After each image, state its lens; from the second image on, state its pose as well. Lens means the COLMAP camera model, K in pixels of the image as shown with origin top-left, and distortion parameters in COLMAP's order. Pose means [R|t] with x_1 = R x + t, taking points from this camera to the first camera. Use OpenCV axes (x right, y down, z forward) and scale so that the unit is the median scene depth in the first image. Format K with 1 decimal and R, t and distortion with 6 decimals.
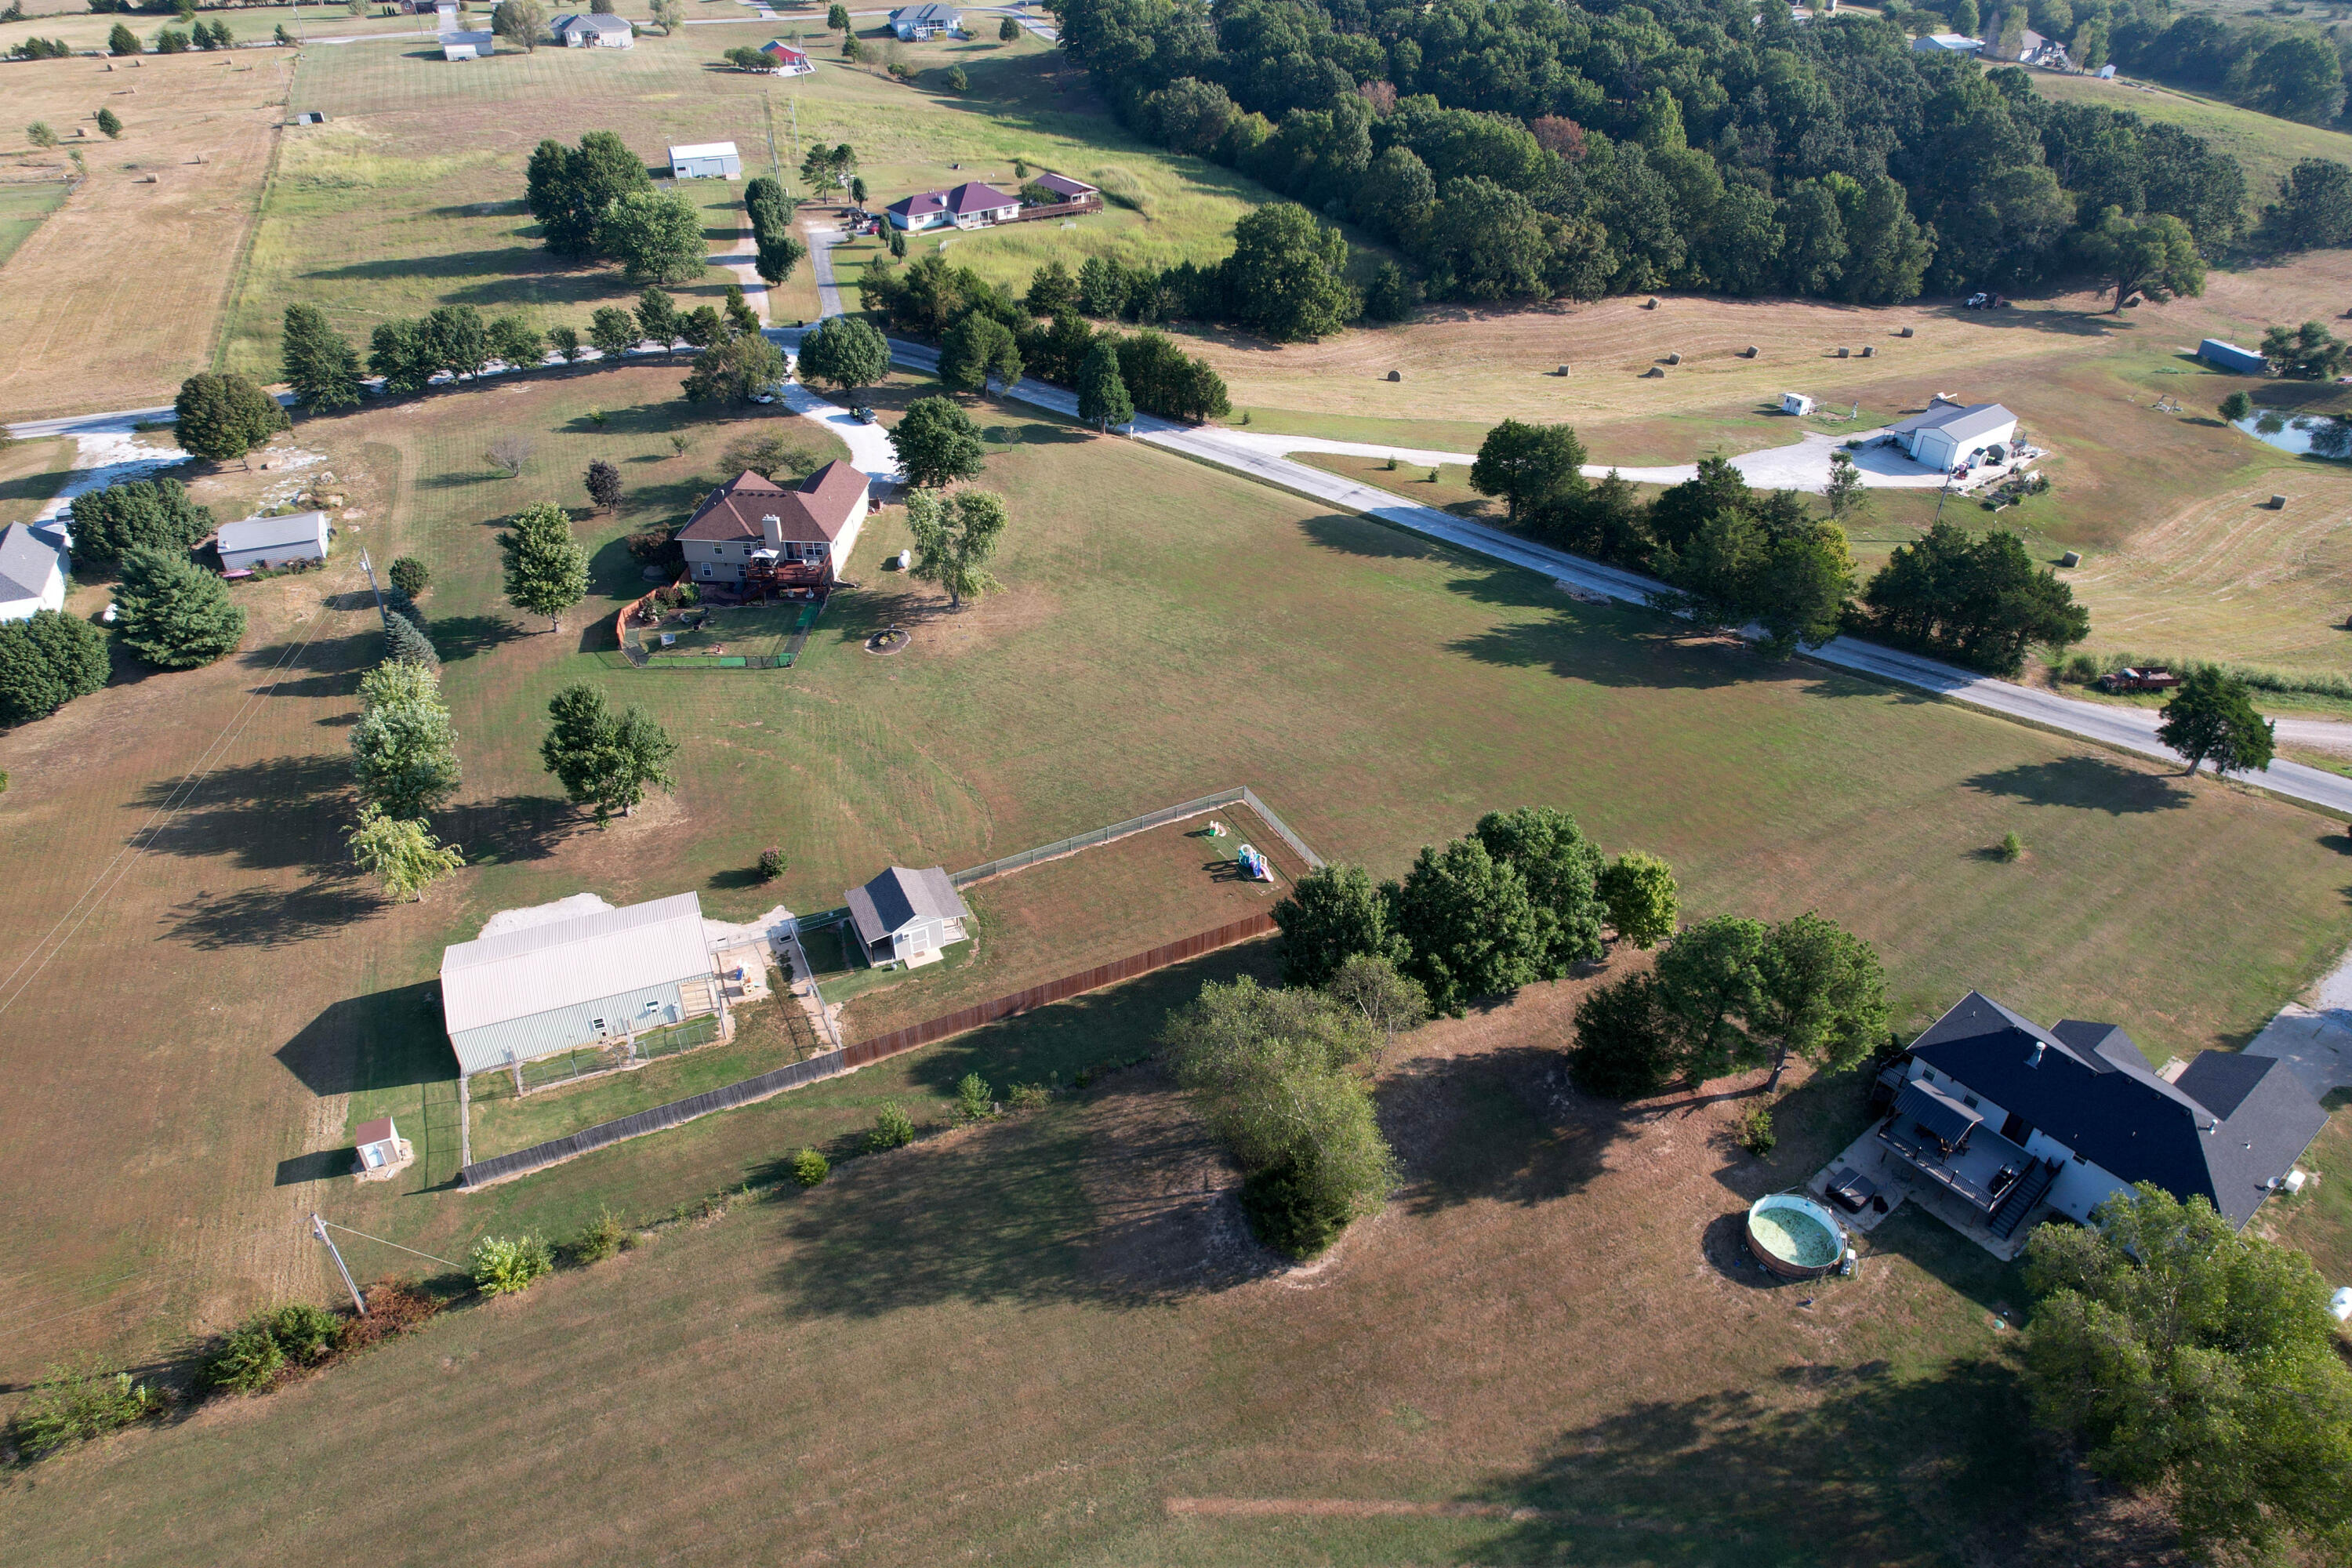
lens RADIAL K [[1498.3, 0, 1174.8], [0, 1498.3, 803.1], [0, 0, 1]] dist [-0.074064, 0.062844]
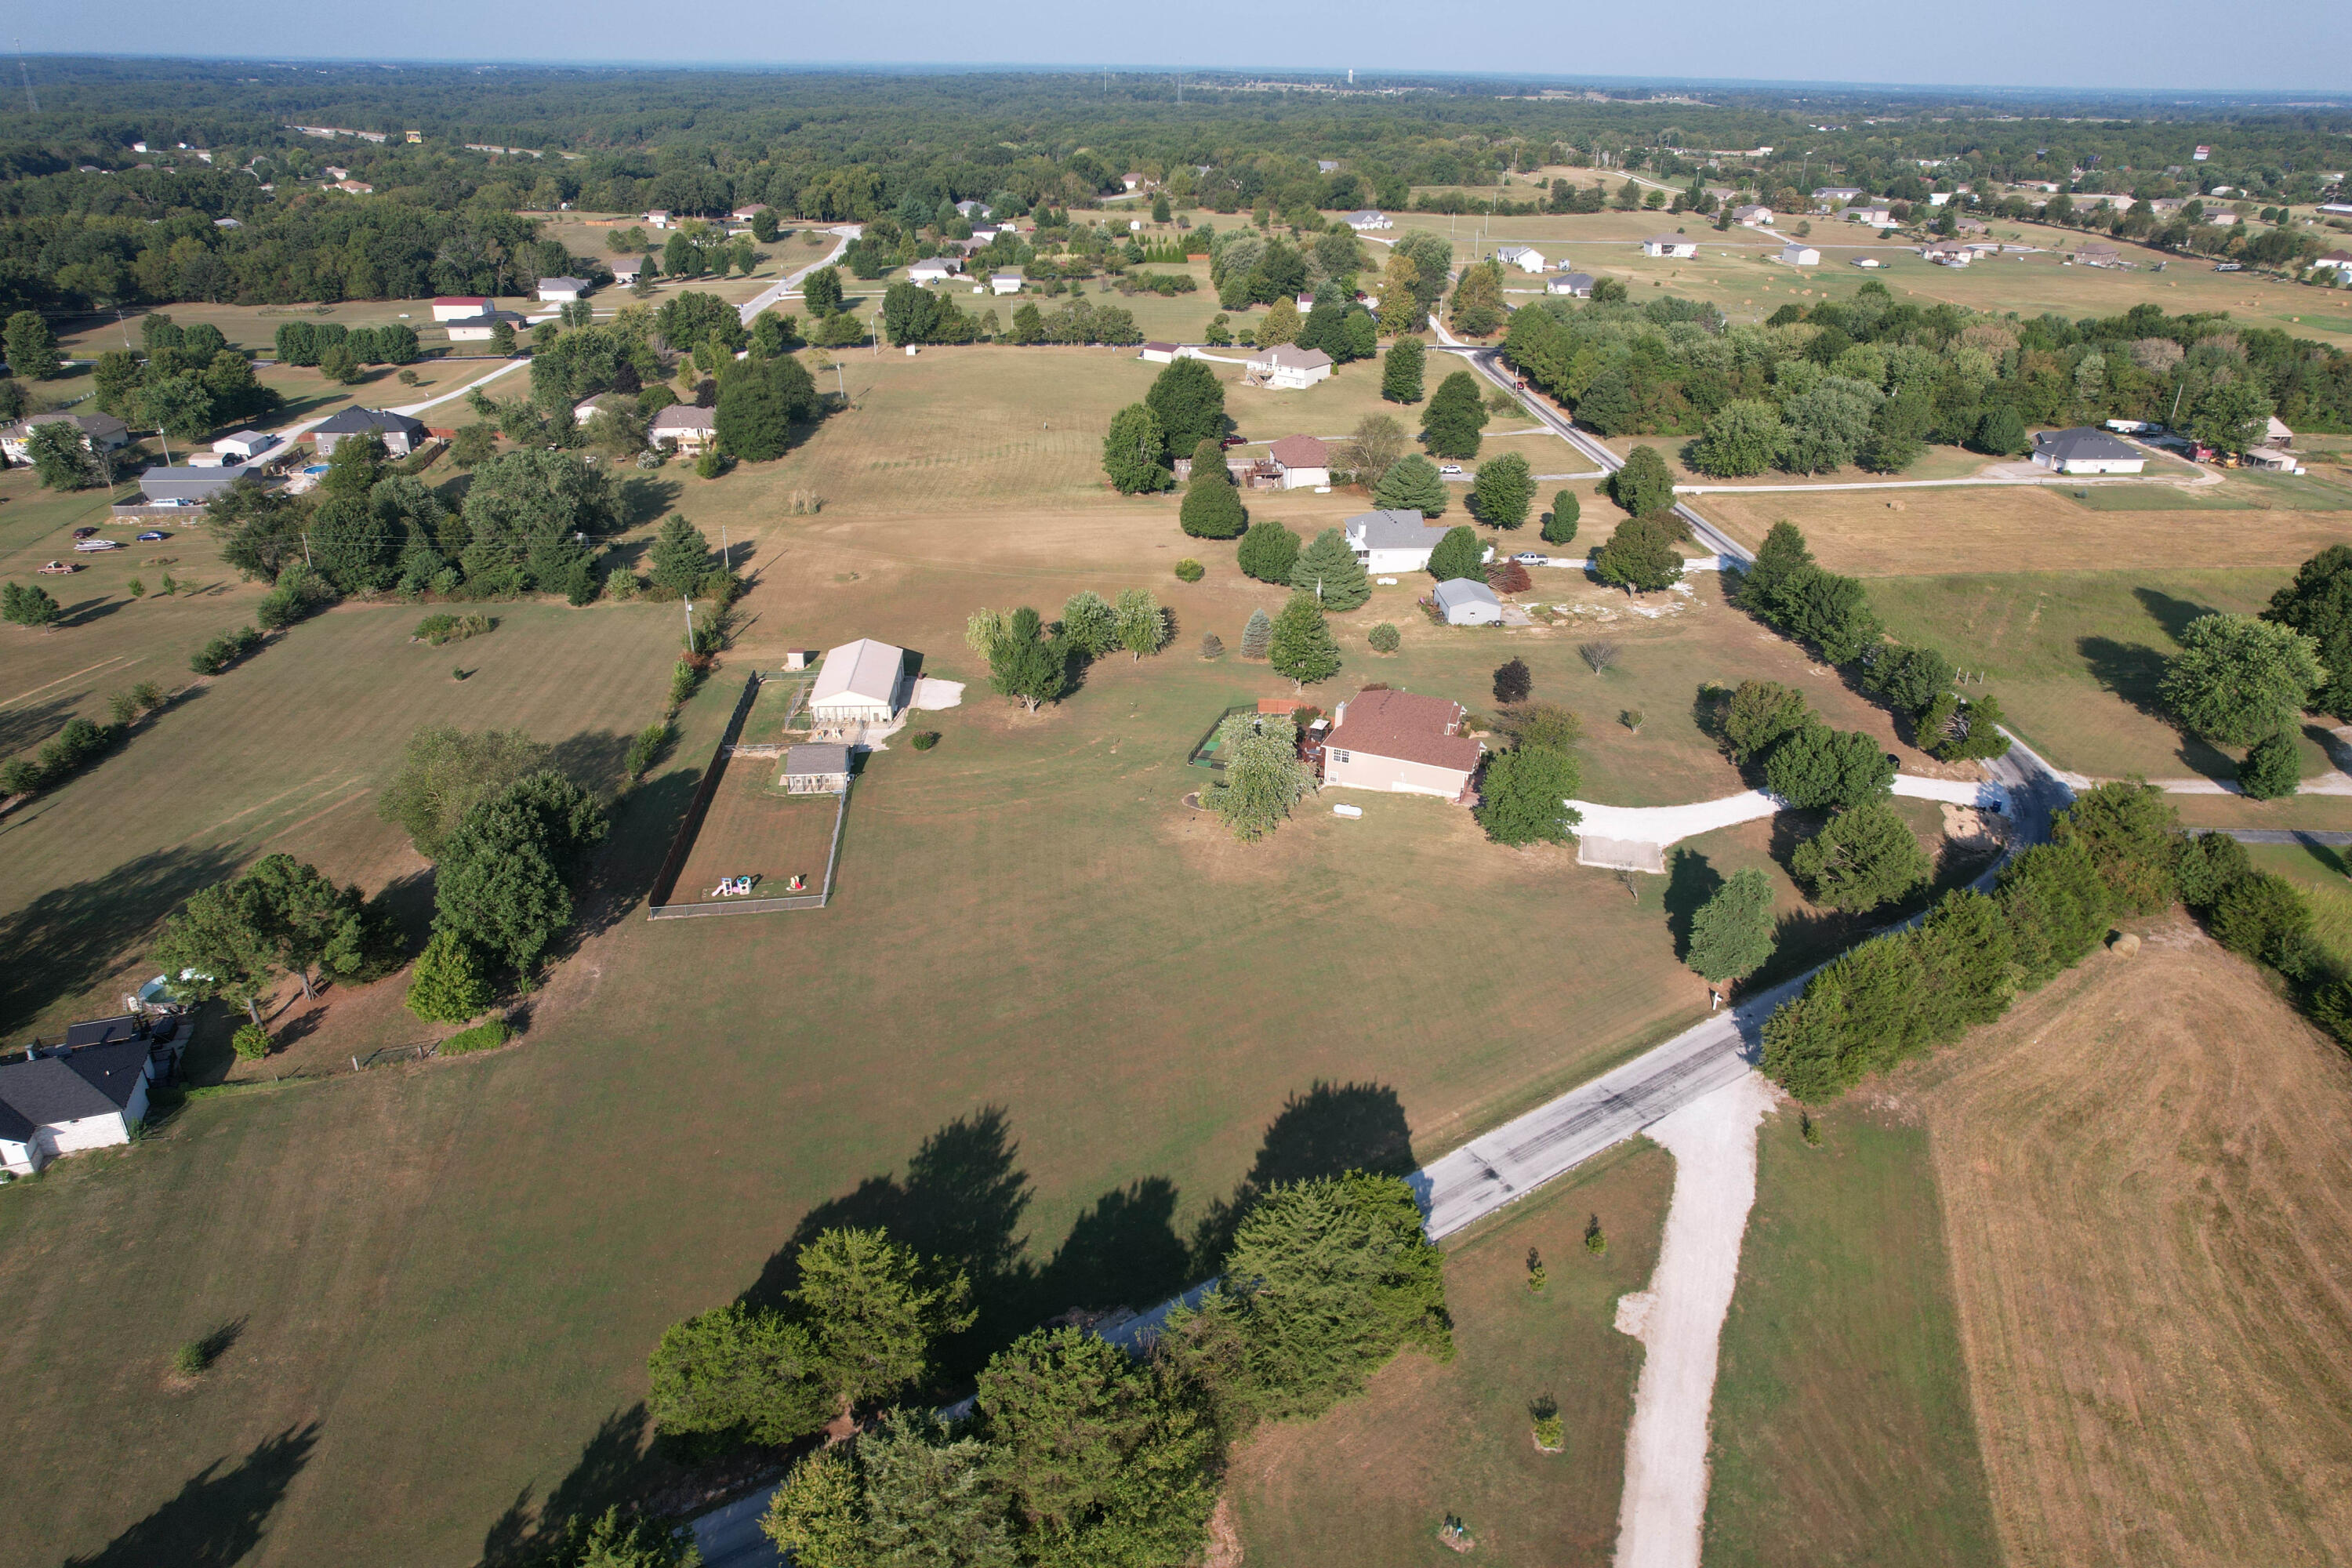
lens RADIAL K [[1498.3, 0, 1181.3], [0, 1498.3, 776.7], [0, 0, 1]] dist [-0.074064, 0.062844]
pose [[-0.320637, 0.397633, -0.859698, 0.657871], [-0.560339, 0.652141, 0.510619, -0.587945], [0.763683, 0.645446, 0.013709, 0.835230]]
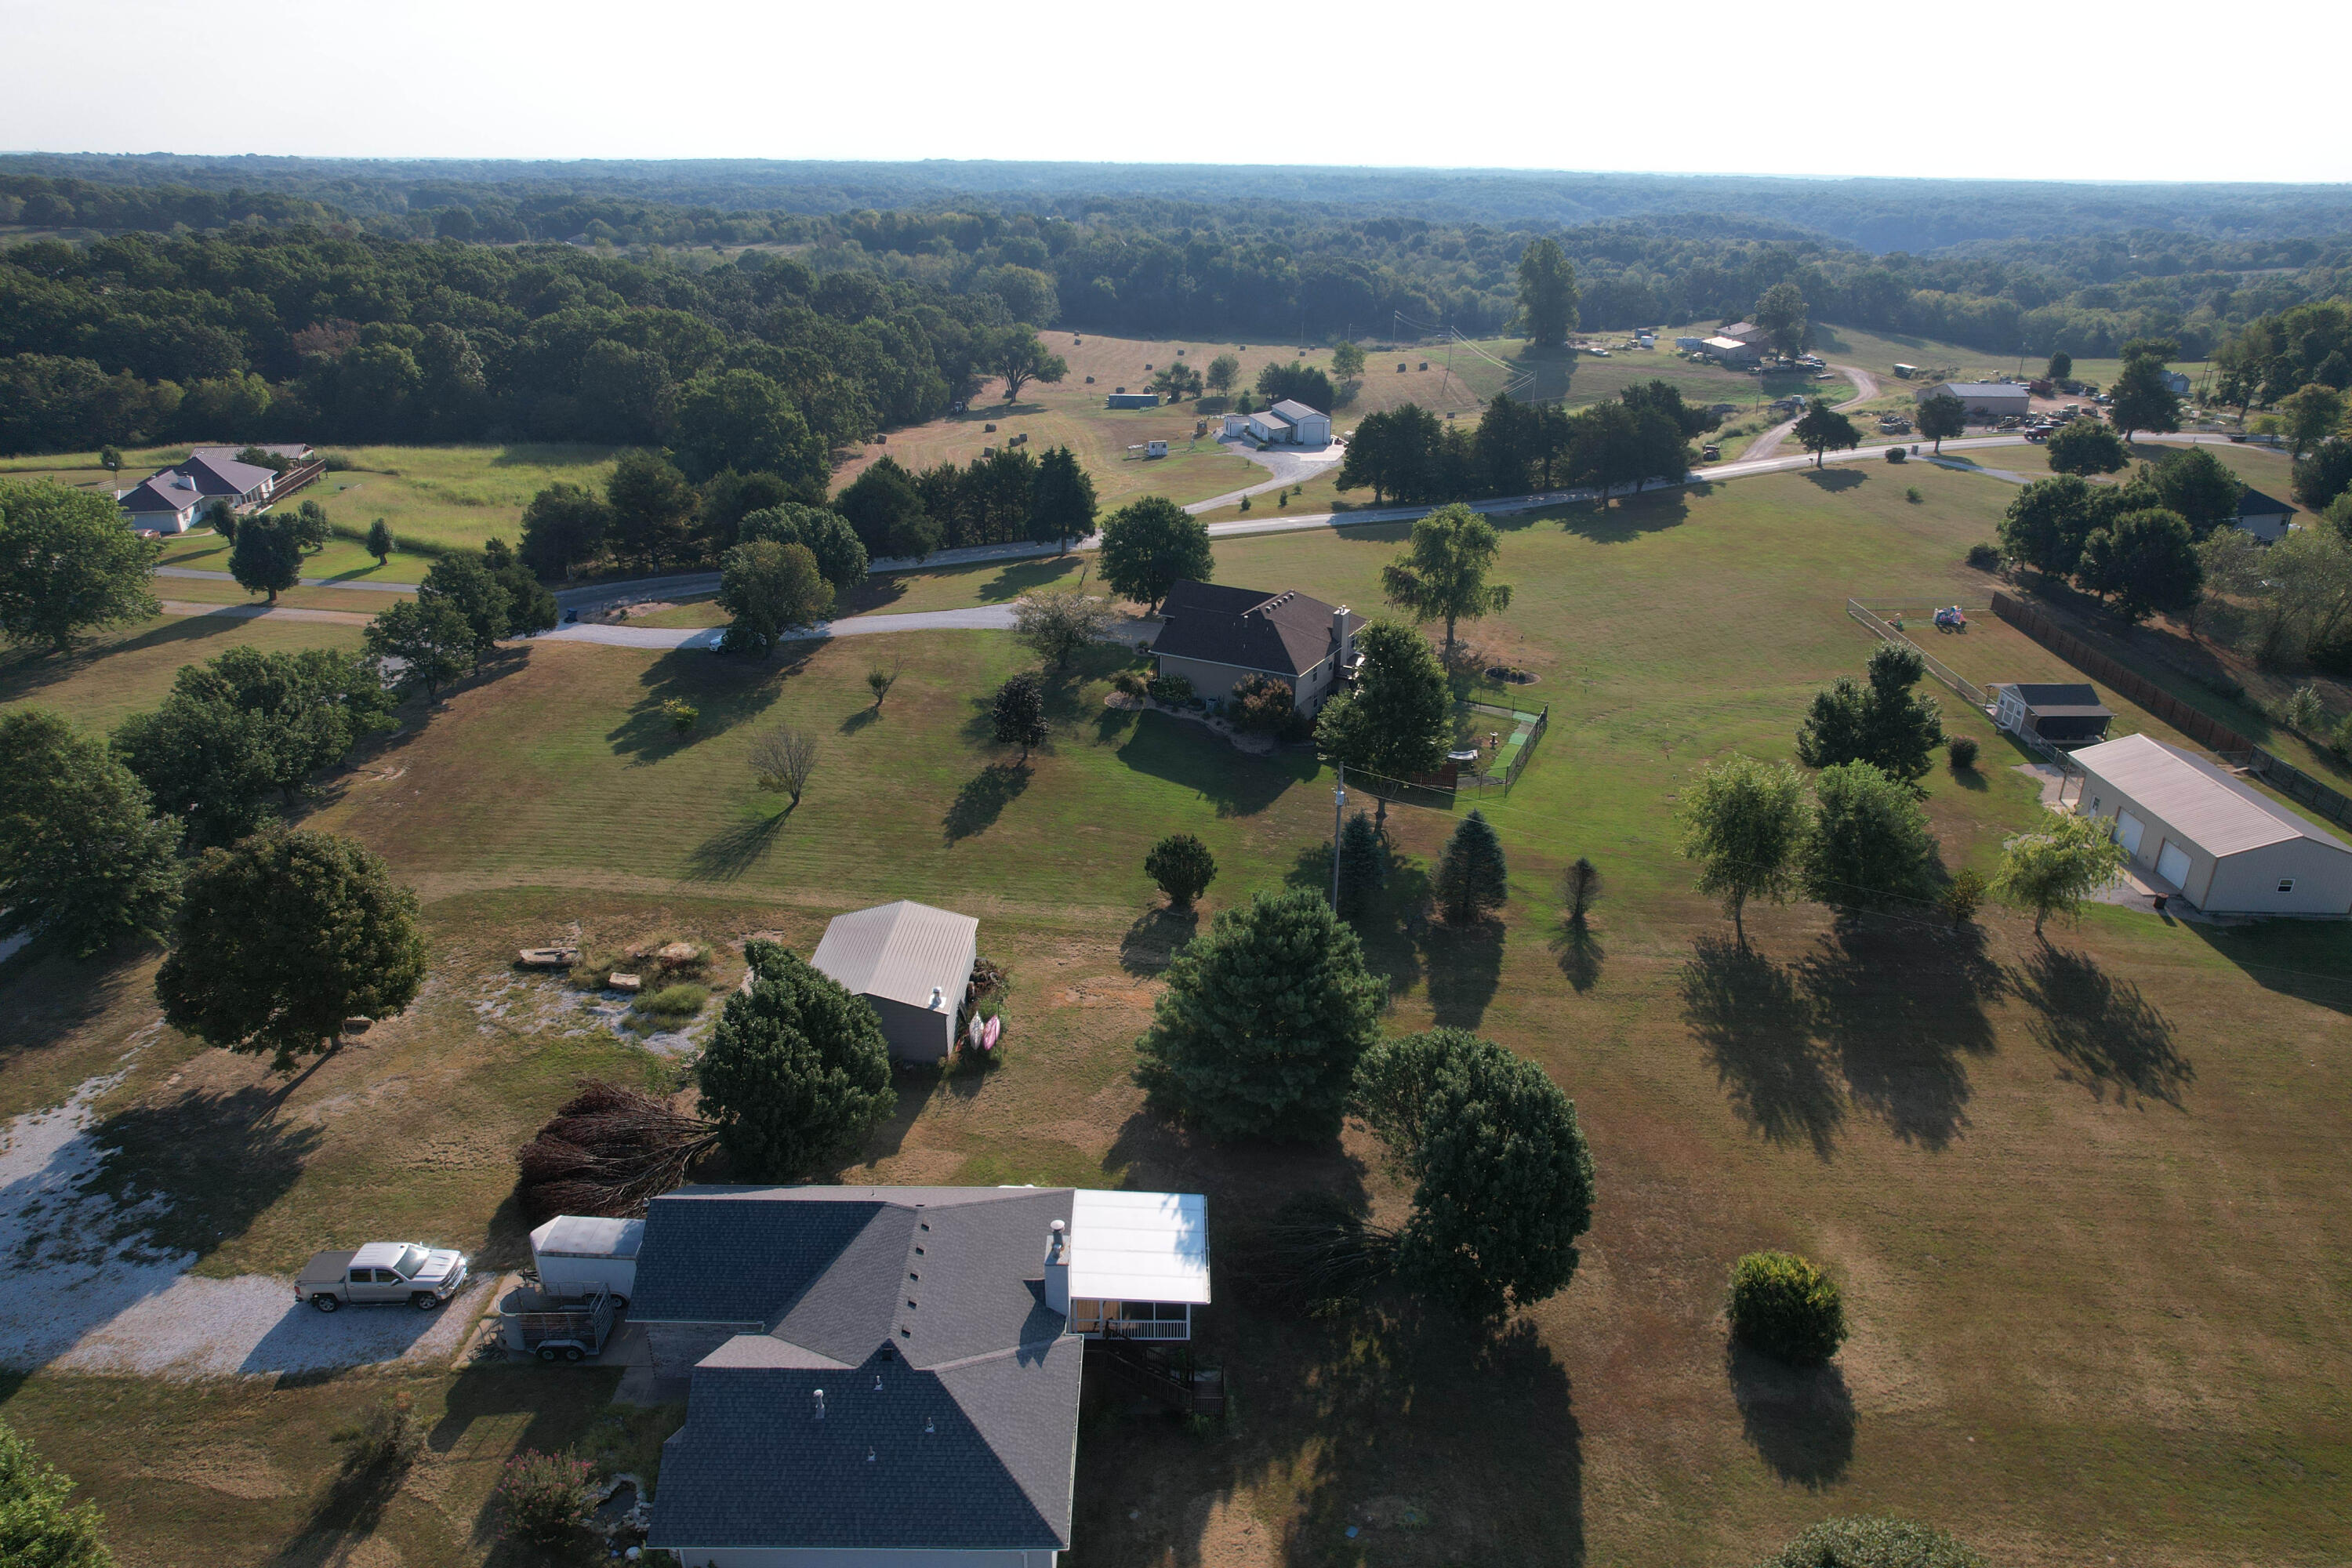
lens RADIAL K [[1498.3, 0, 1193.9], [0, 1498.3, 773.1], [0, 0, 1]] dist [-0.074064, 0.062844]
pose [[0.394181, -0.358187, 0.846359, -0.901589], [0.524740, 0.843769, 0.112700, -0.225048], [-0.754499, 0.399695, 0.520553, 0.612476]]
